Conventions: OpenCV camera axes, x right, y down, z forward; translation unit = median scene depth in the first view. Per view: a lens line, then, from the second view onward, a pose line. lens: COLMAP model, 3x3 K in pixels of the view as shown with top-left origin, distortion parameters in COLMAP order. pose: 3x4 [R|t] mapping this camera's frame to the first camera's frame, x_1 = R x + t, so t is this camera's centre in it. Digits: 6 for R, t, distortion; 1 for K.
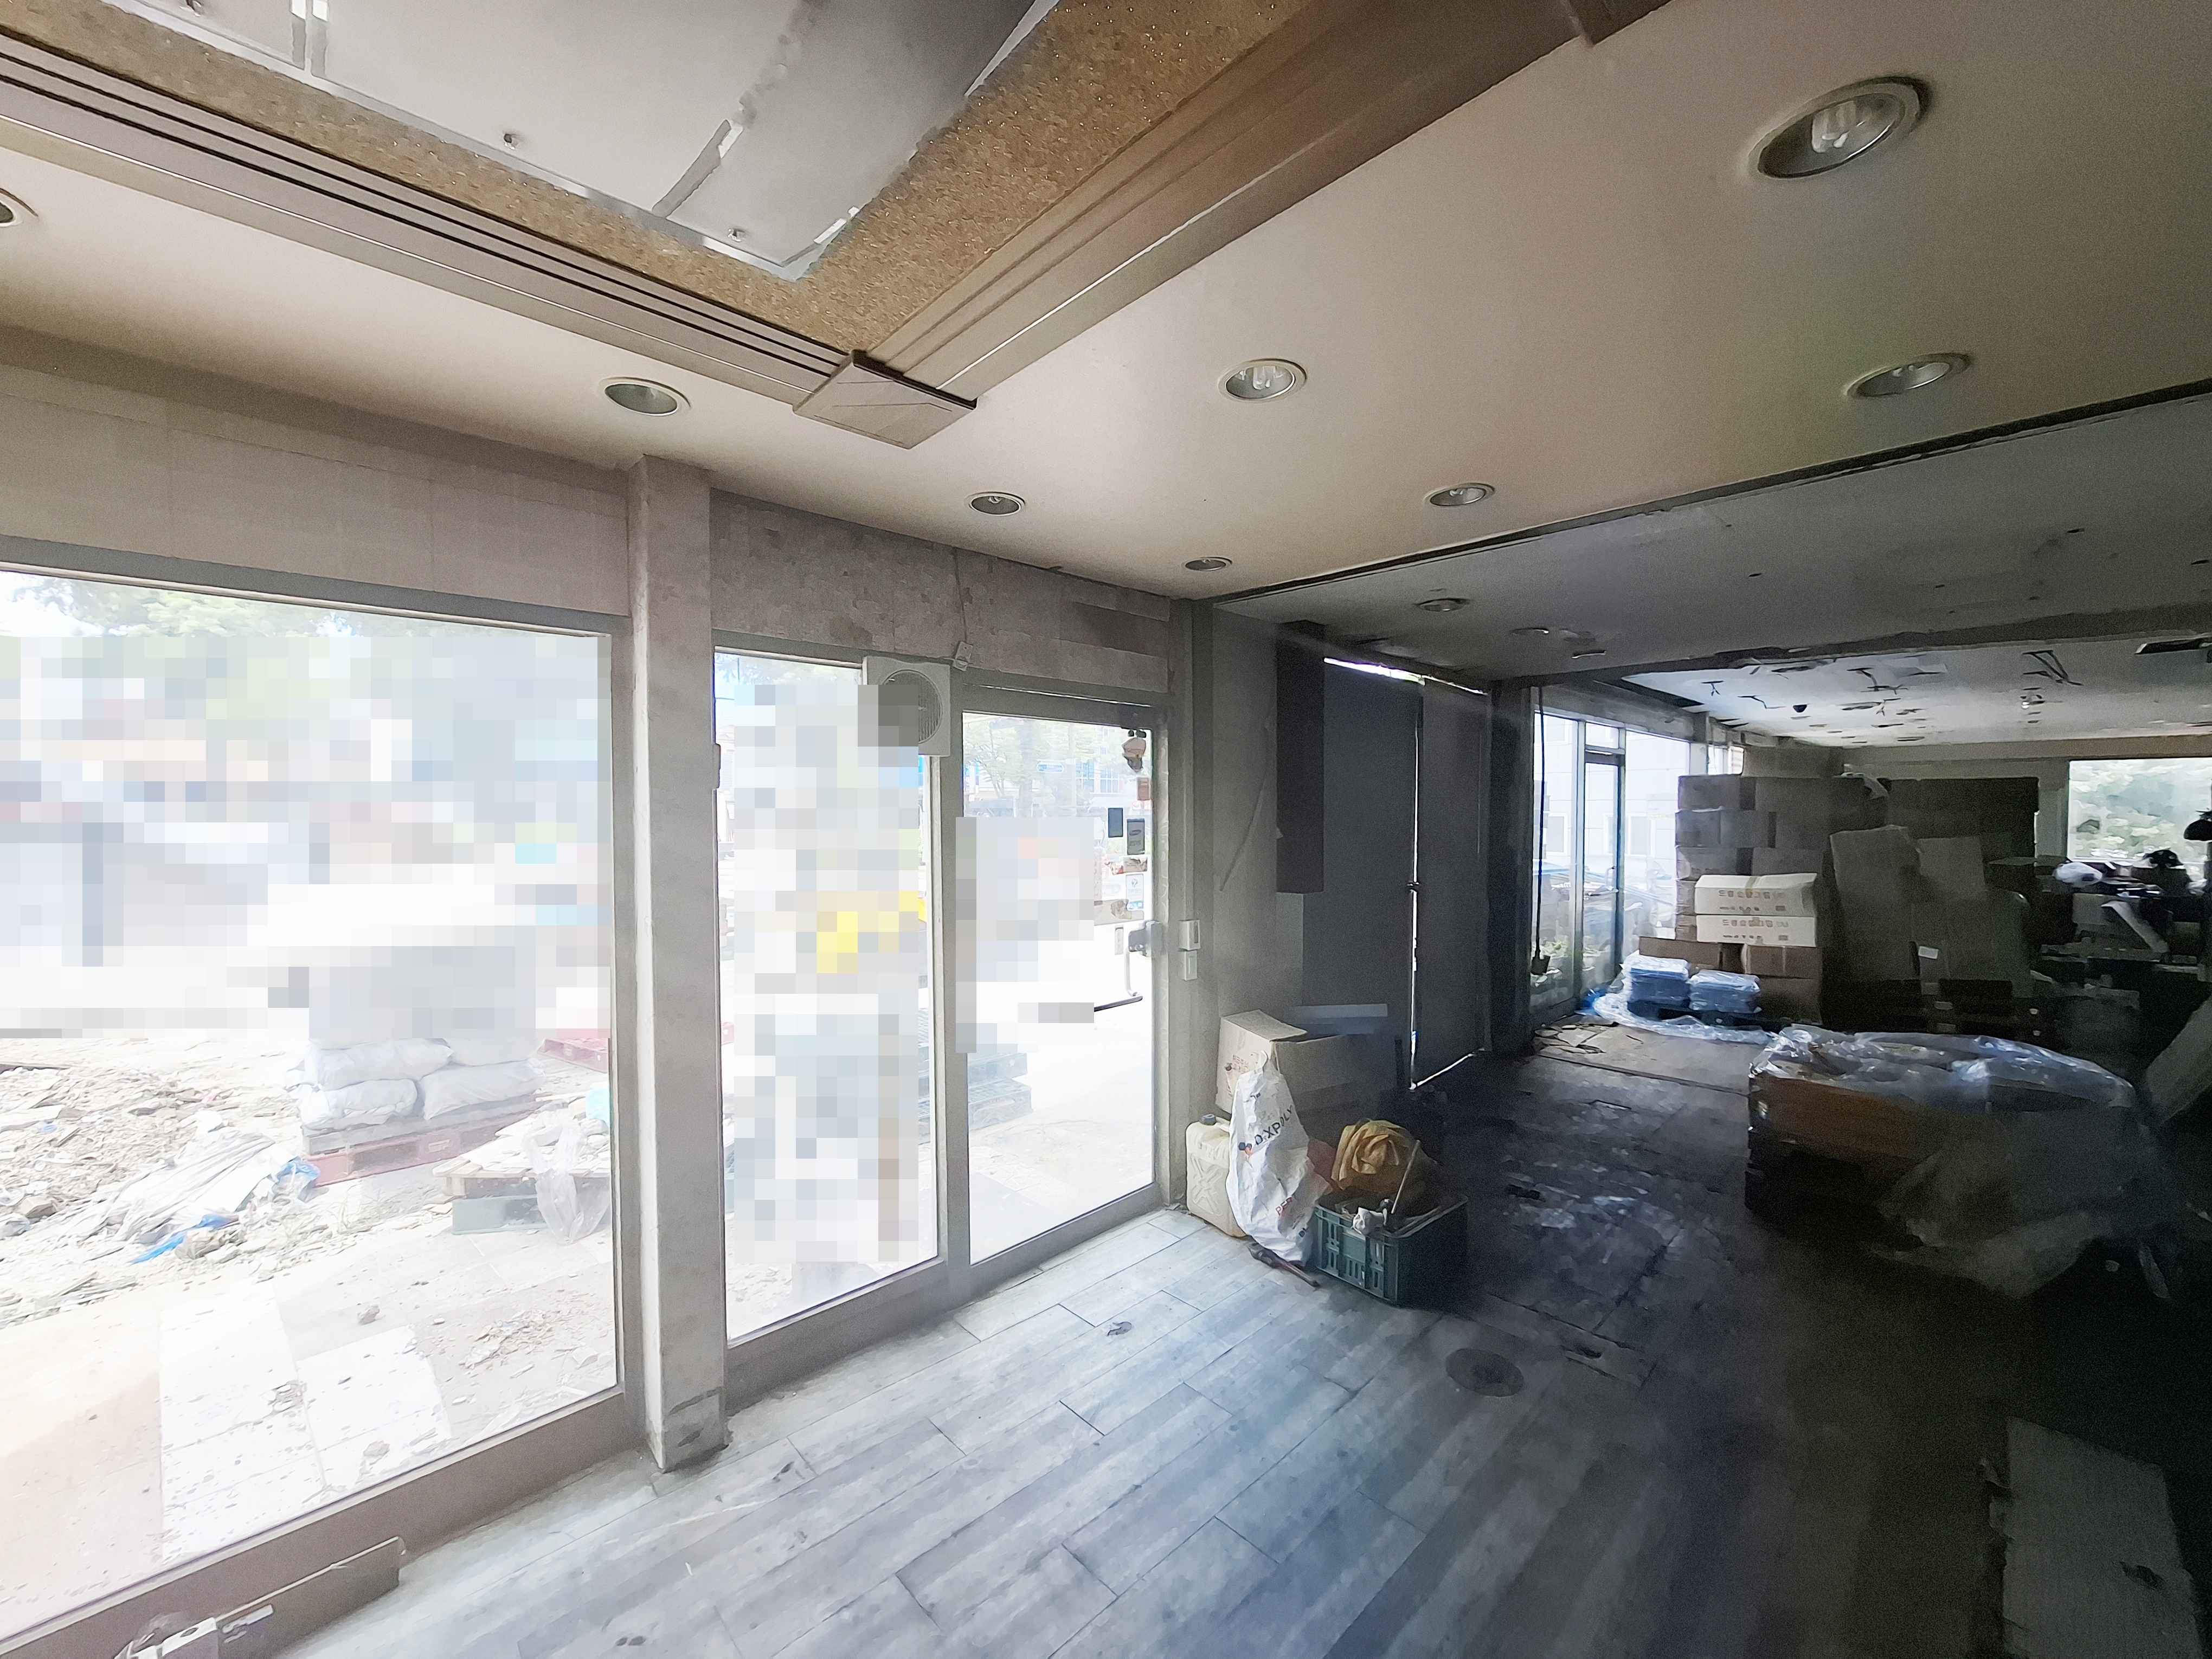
lens RADIAL K [[867.3, 0, 1106.7], [0, 867.3, 824.7], [0, 0, 1]] dist [-0.016581, 0.005679]
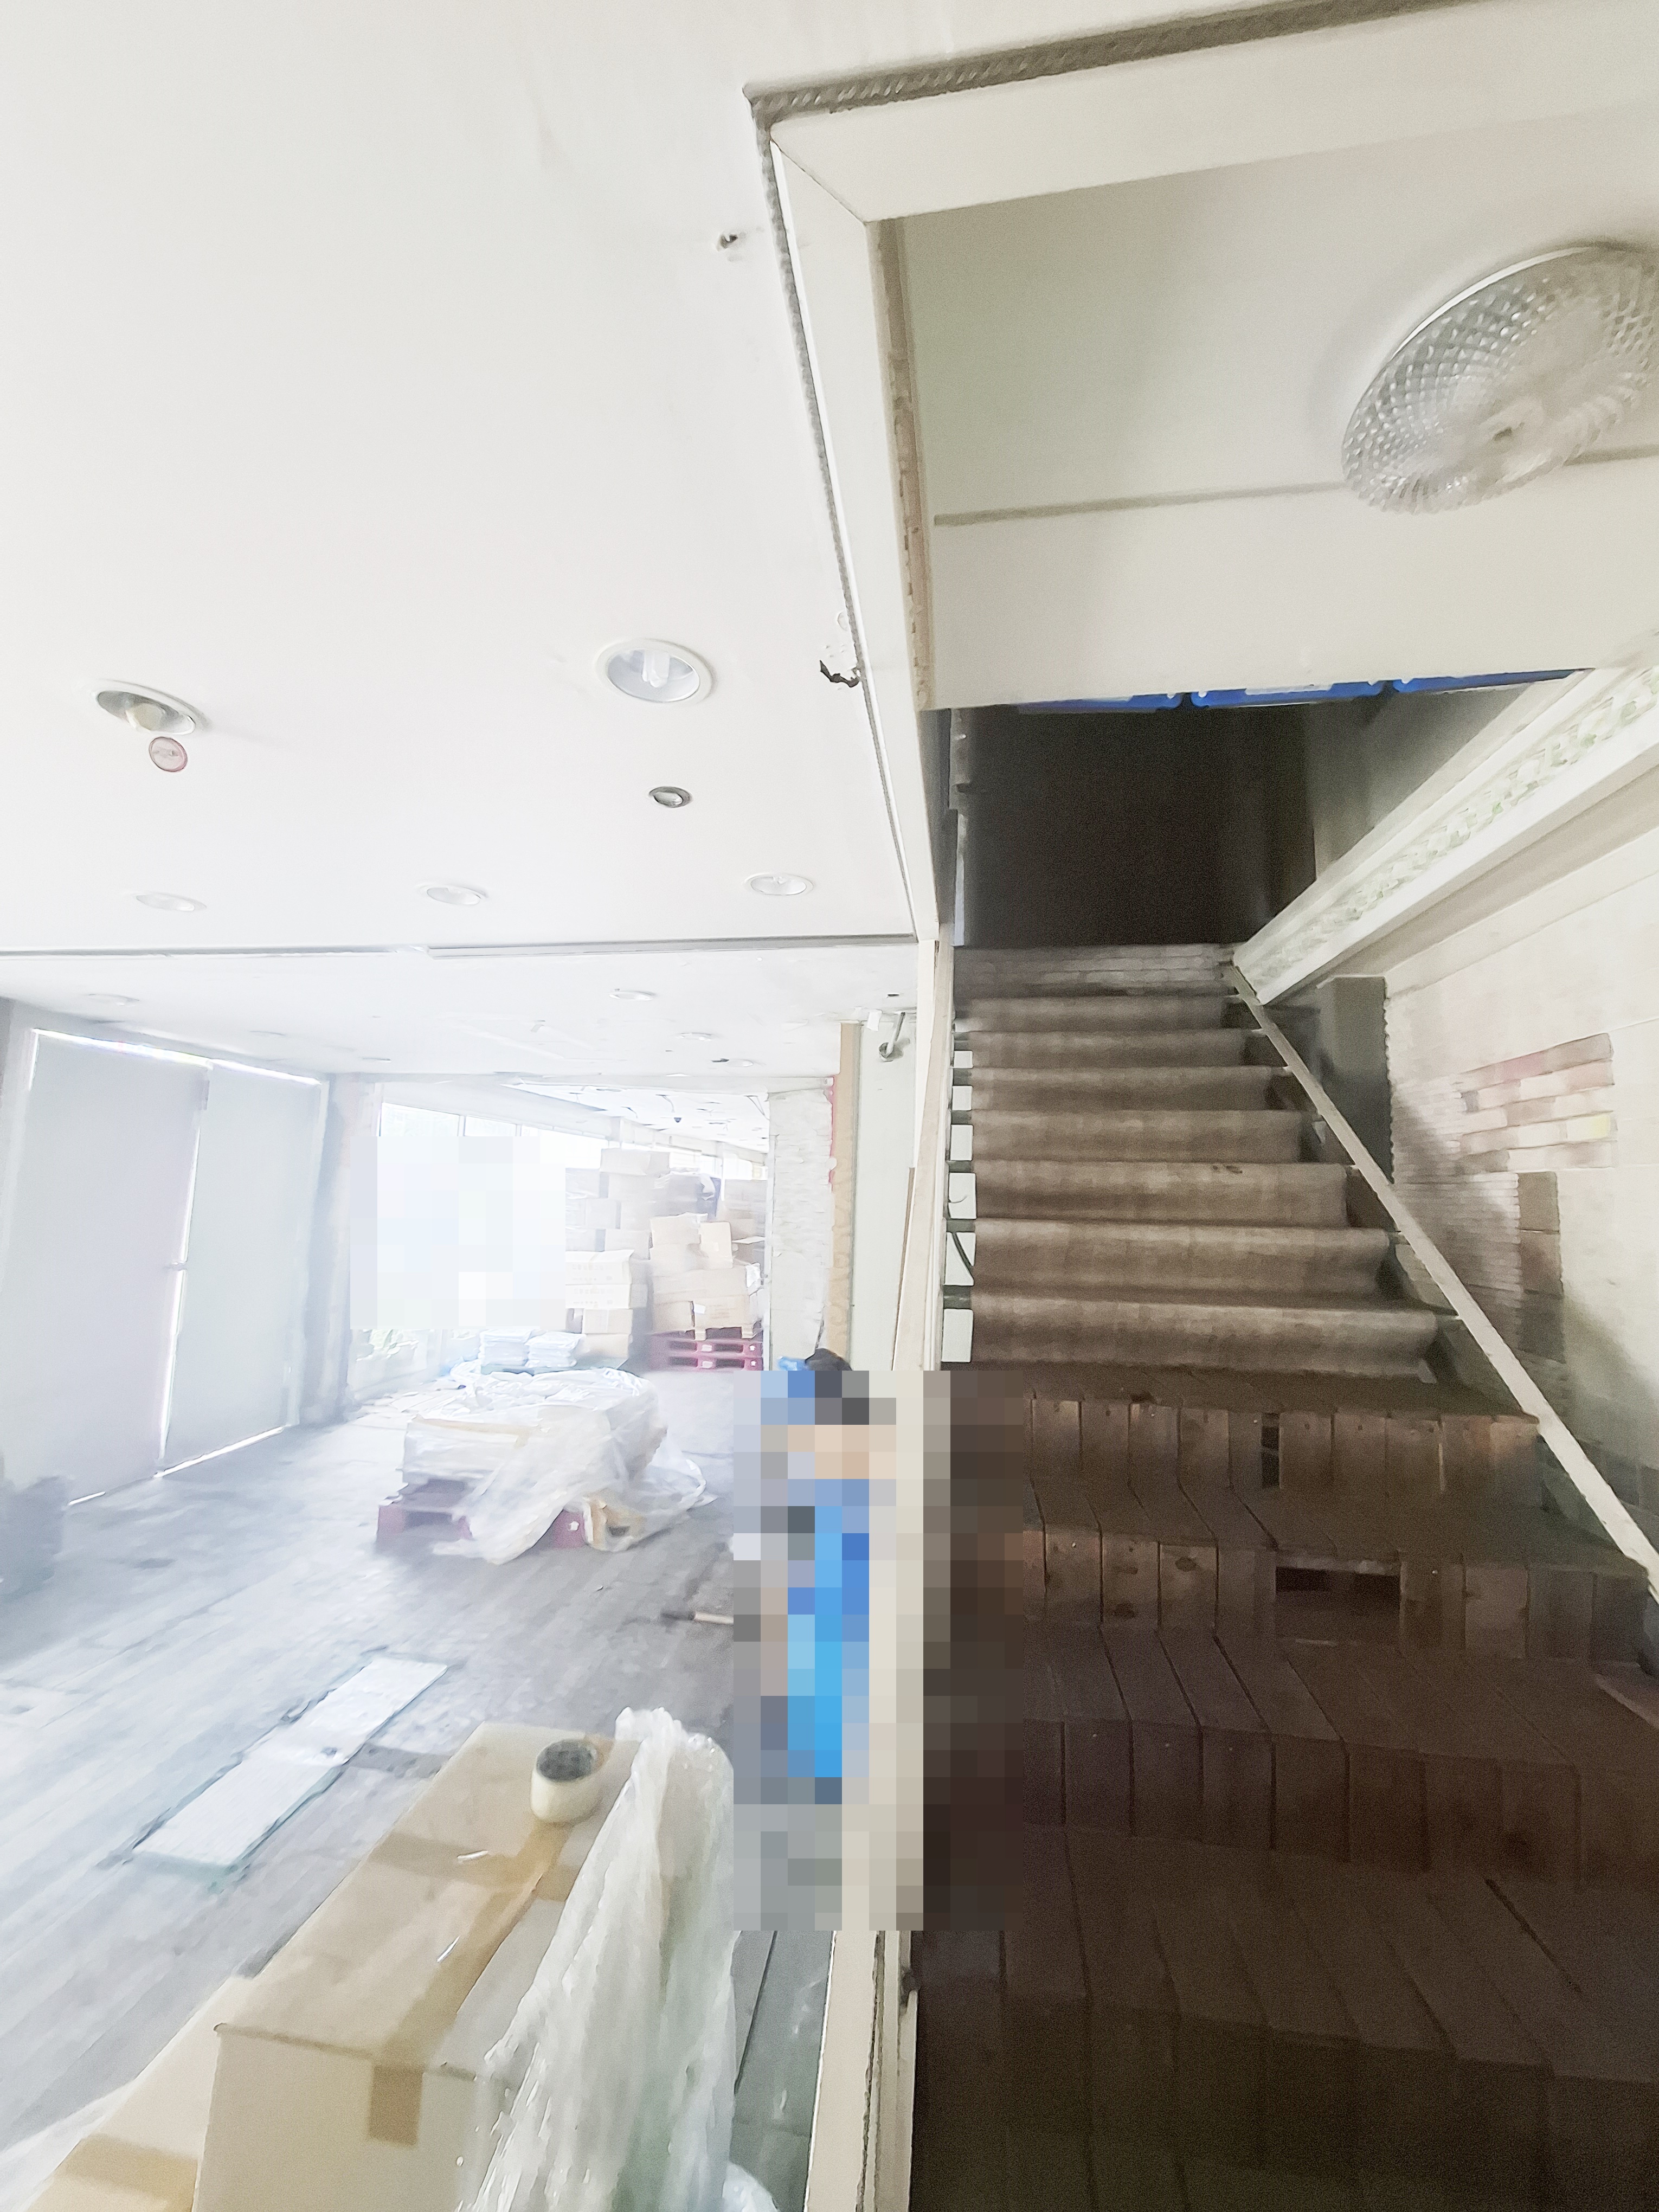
lens RADIAL K [[867.3, 0, 829.5], [0, 867.3, 1106.0], [0, 0, 1]] dist [-0.016581, 0.005679]
pose [[0.787183, 0.087325, 0.610505, 0.268176], [-0.017390, 0.992674, -0.119566, -0.005921], [-0.616474, 0.083504, 0.782935, -0.212195]]
